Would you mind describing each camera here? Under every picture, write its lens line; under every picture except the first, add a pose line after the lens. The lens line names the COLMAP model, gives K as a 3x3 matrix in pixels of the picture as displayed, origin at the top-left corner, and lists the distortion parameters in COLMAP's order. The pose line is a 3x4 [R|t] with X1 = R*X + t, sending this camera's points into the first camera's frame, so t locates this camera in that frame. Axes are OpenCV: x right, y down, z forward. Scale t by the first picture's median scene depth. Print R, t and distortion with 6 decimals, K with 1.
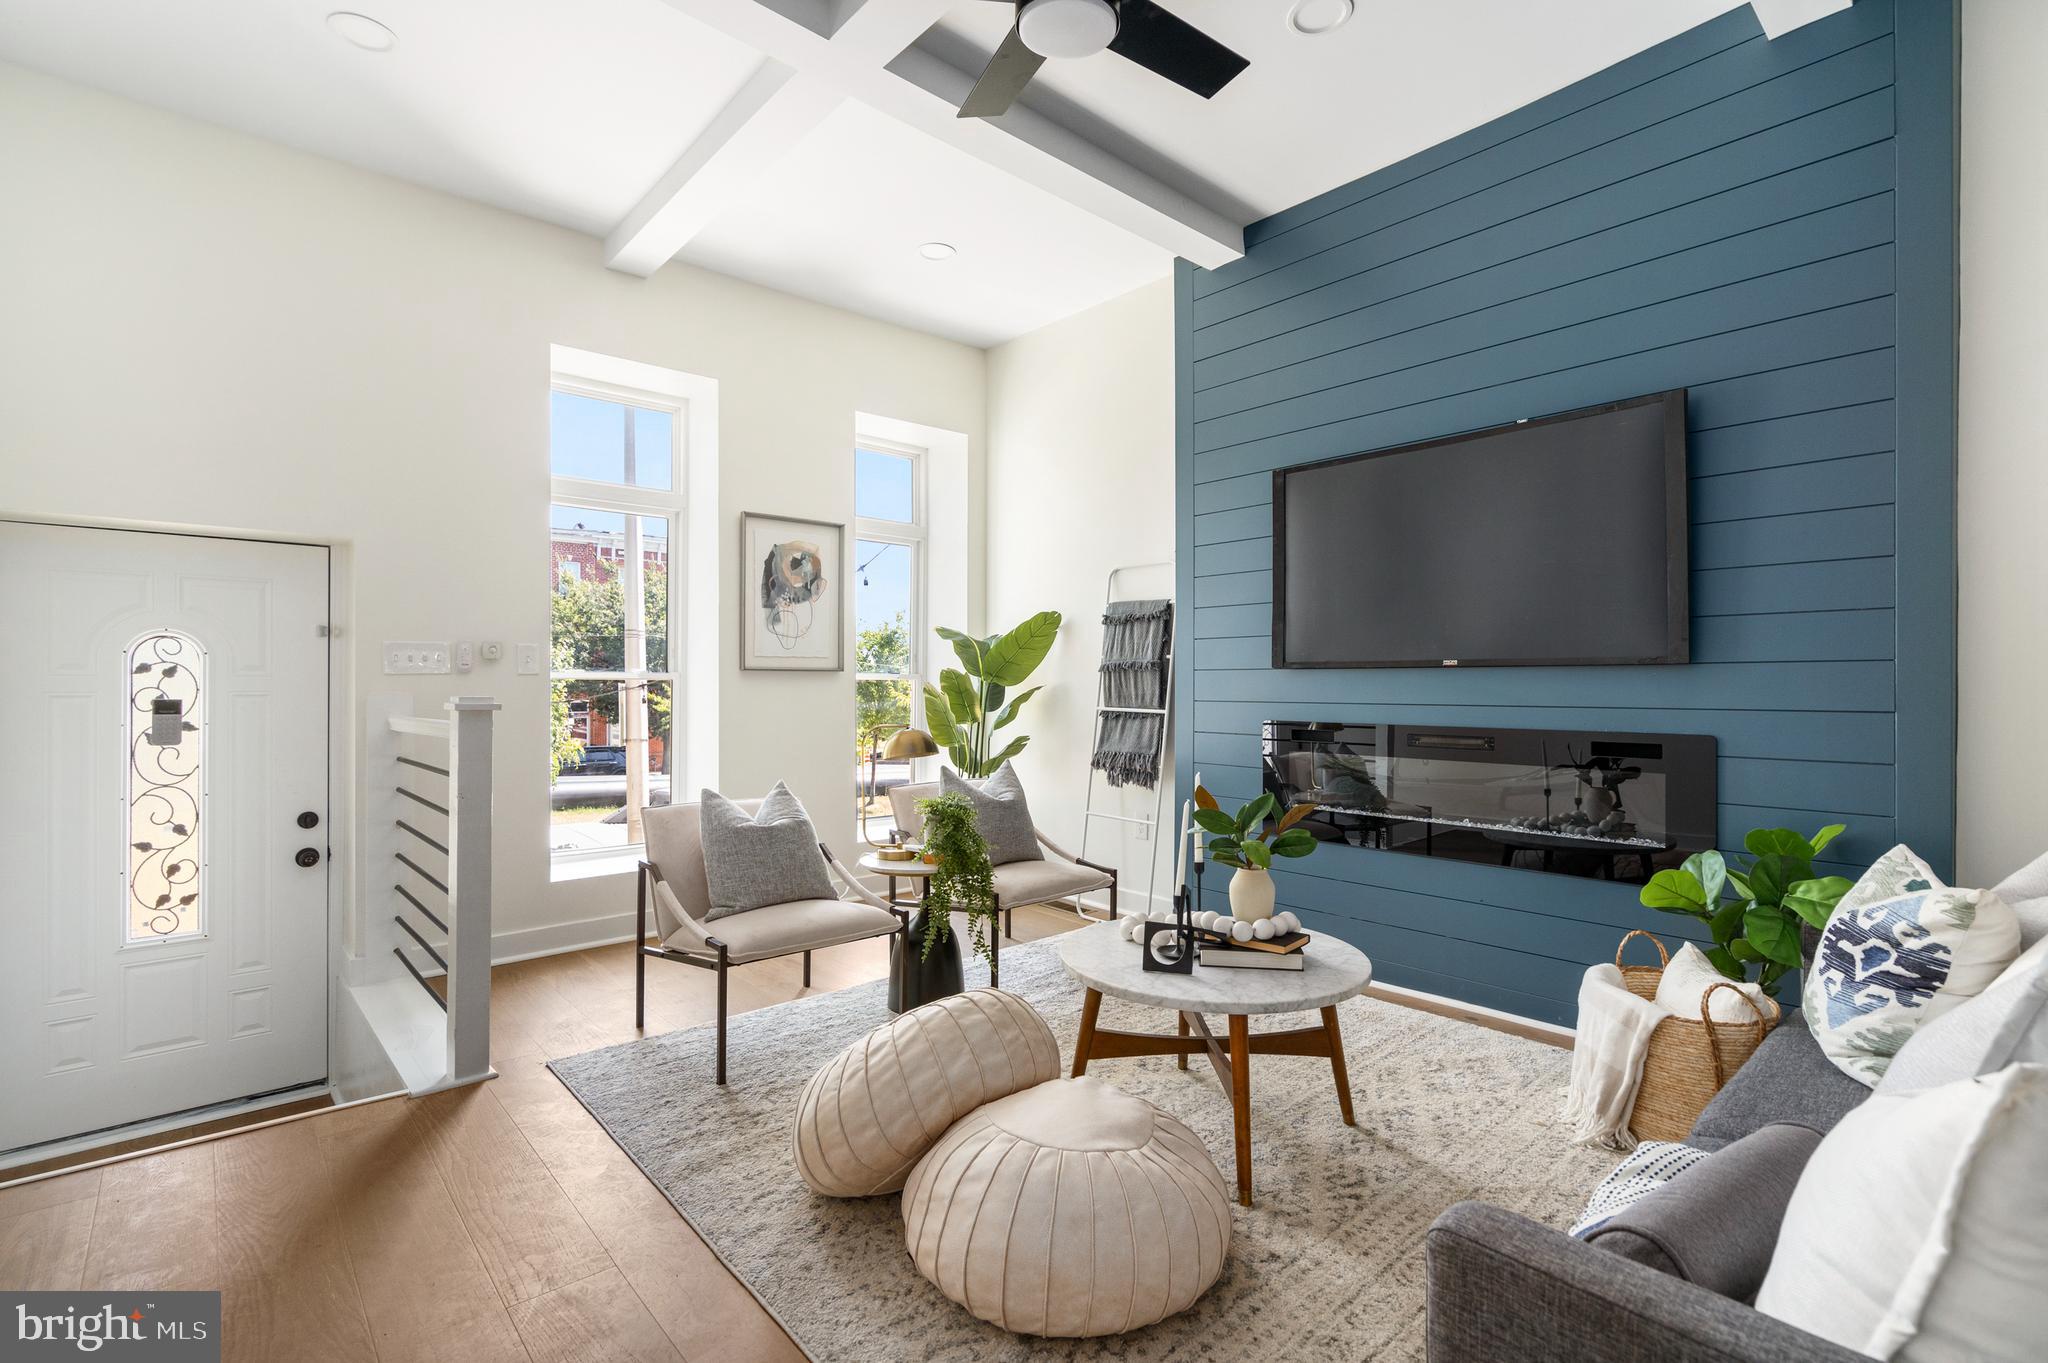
lens RADIAL K [[942.8, 0, 1026.8], [0, 942.8, 683.8], [0, 0, 1]] dist [-0.008380, 0.000133]
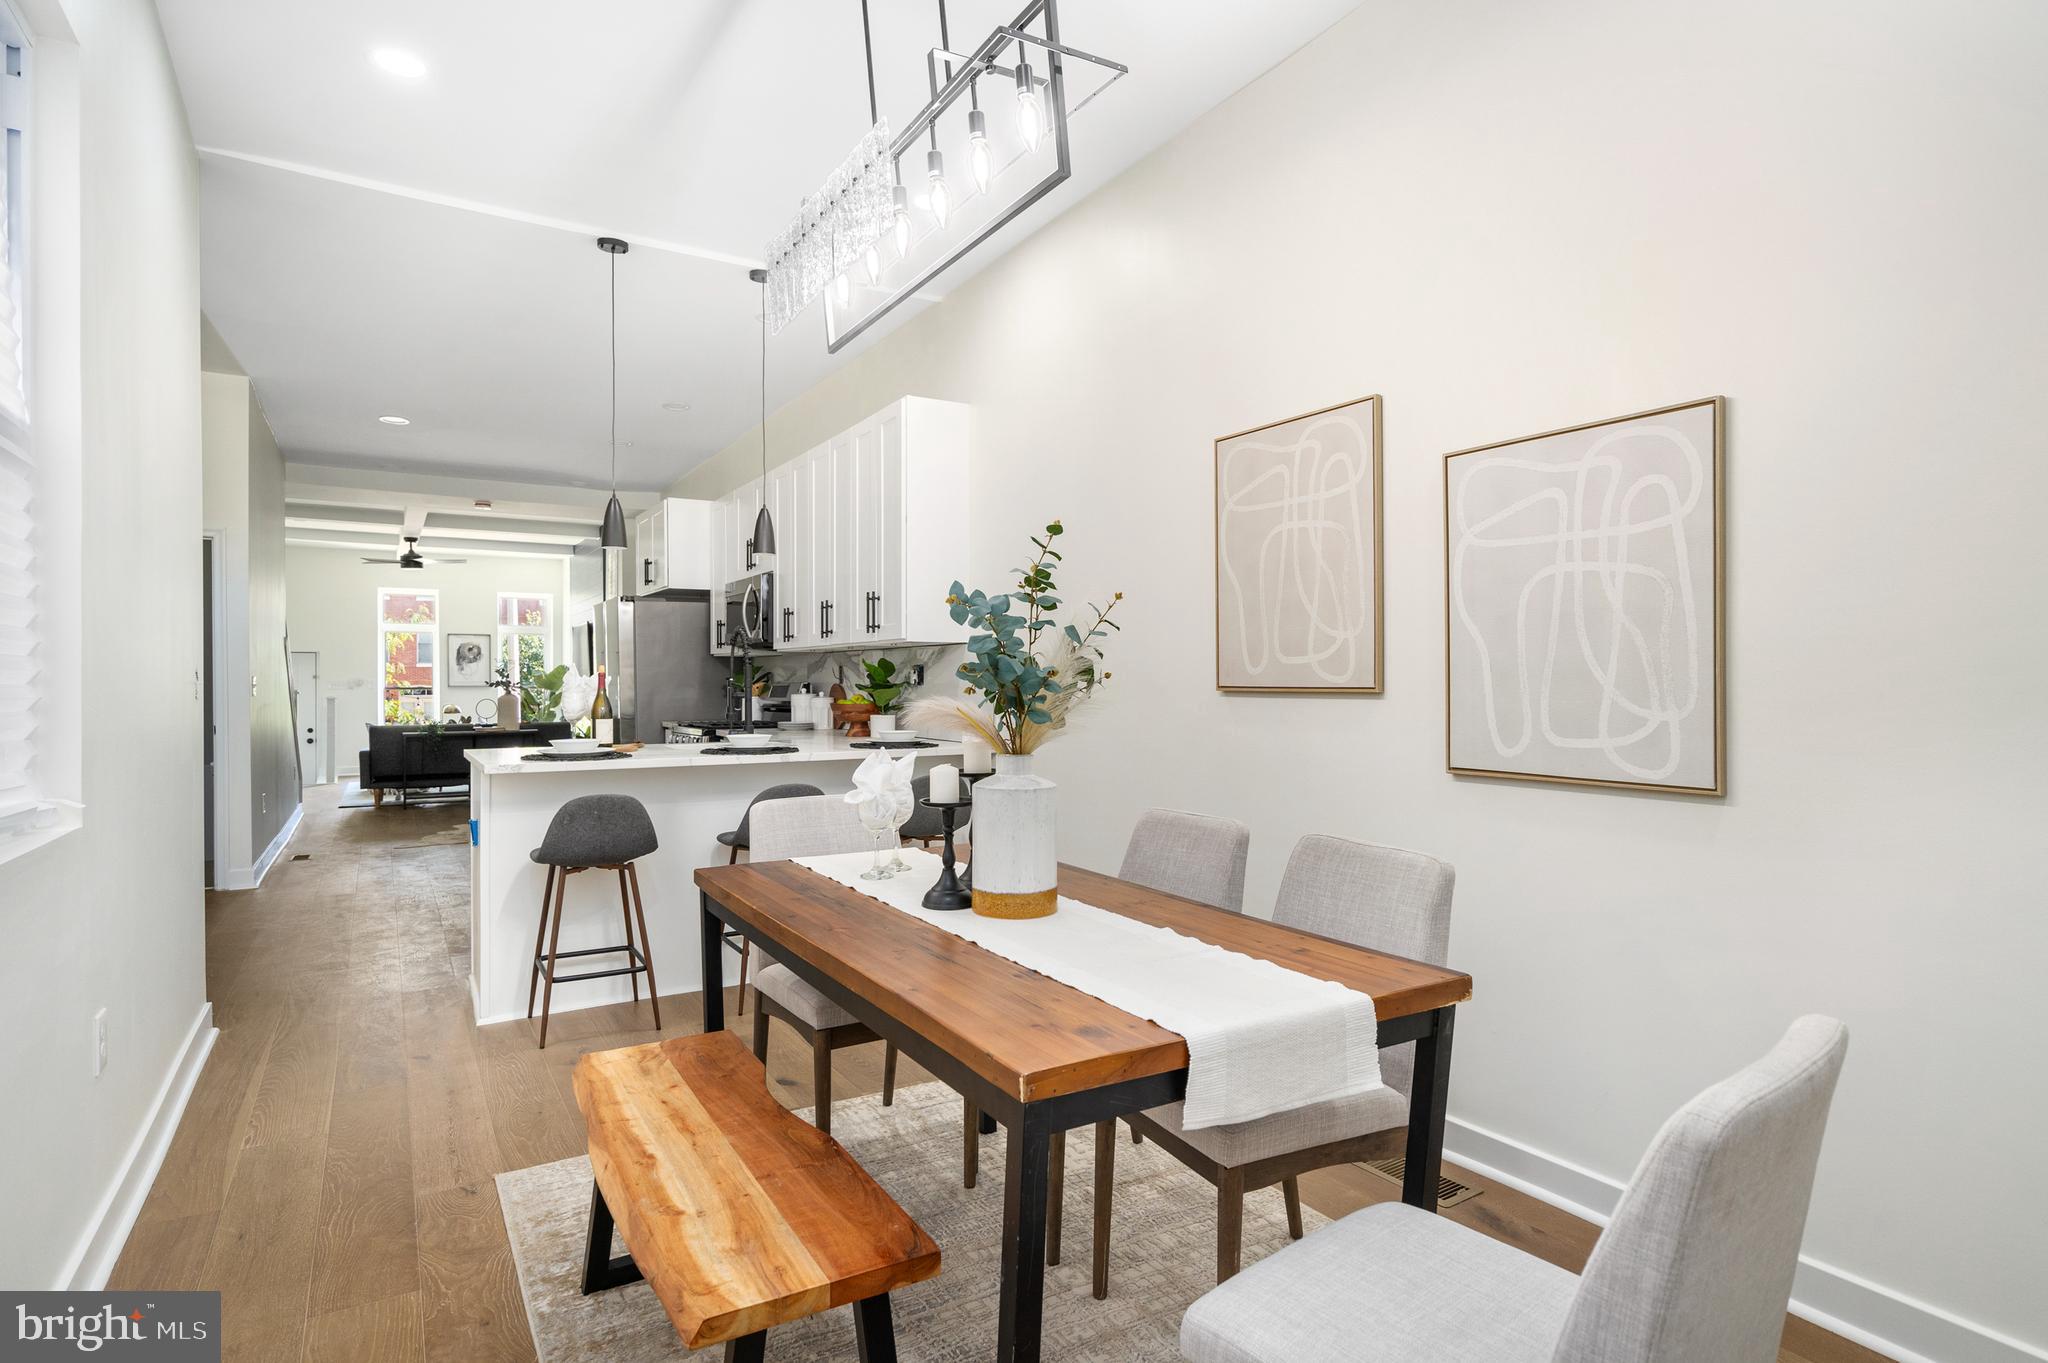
lens RADIAL K [[1104.4, 0, 1032.5], [0, 1104.4, 680.3], [0, 0, 1]] dist [0.002031, 0.001013]
pose [[0.980726, -0.001600, -0.195382, 2.818188], [0.002157, 0.999994, 0.002637, -0.052342], [0.195376, -0.003008, 0.980724, -2.649968]]
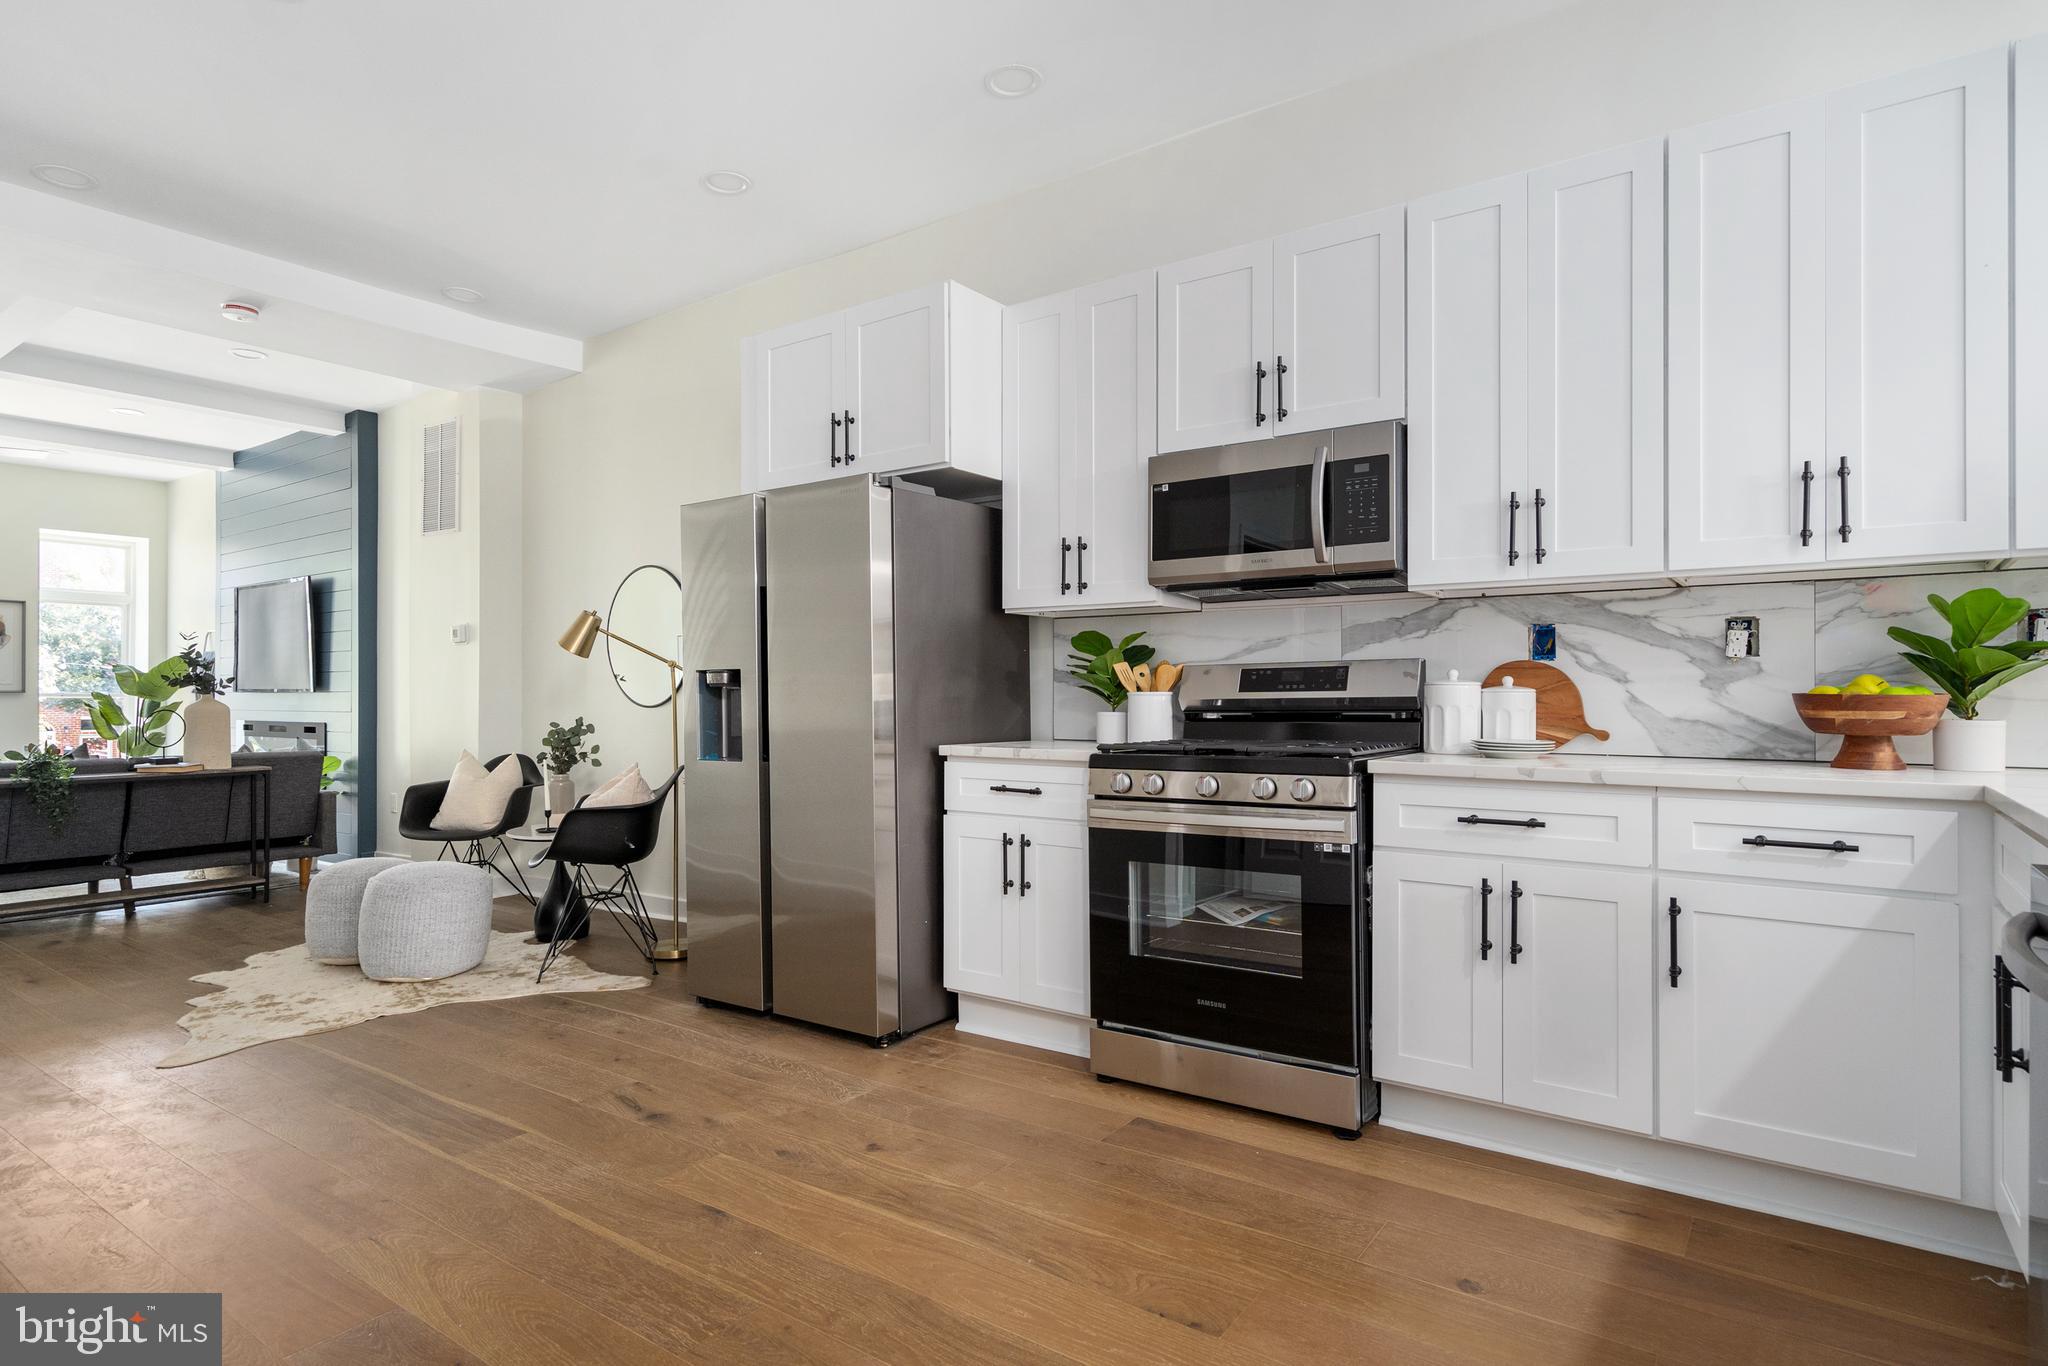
lens RADIAL K [[1104.4, 0, 1014.9], [0, 1104.4, 687.8], [0, 0, 1]] dist [0.002031, 0.001013]
pose [[0.978455, 0.001173, 0.206458, 1.476793], [0.000221, 0.999977, -0.006730, -0.012437], [-0.206461, 0.006631, 0.978432, -1.647532]]
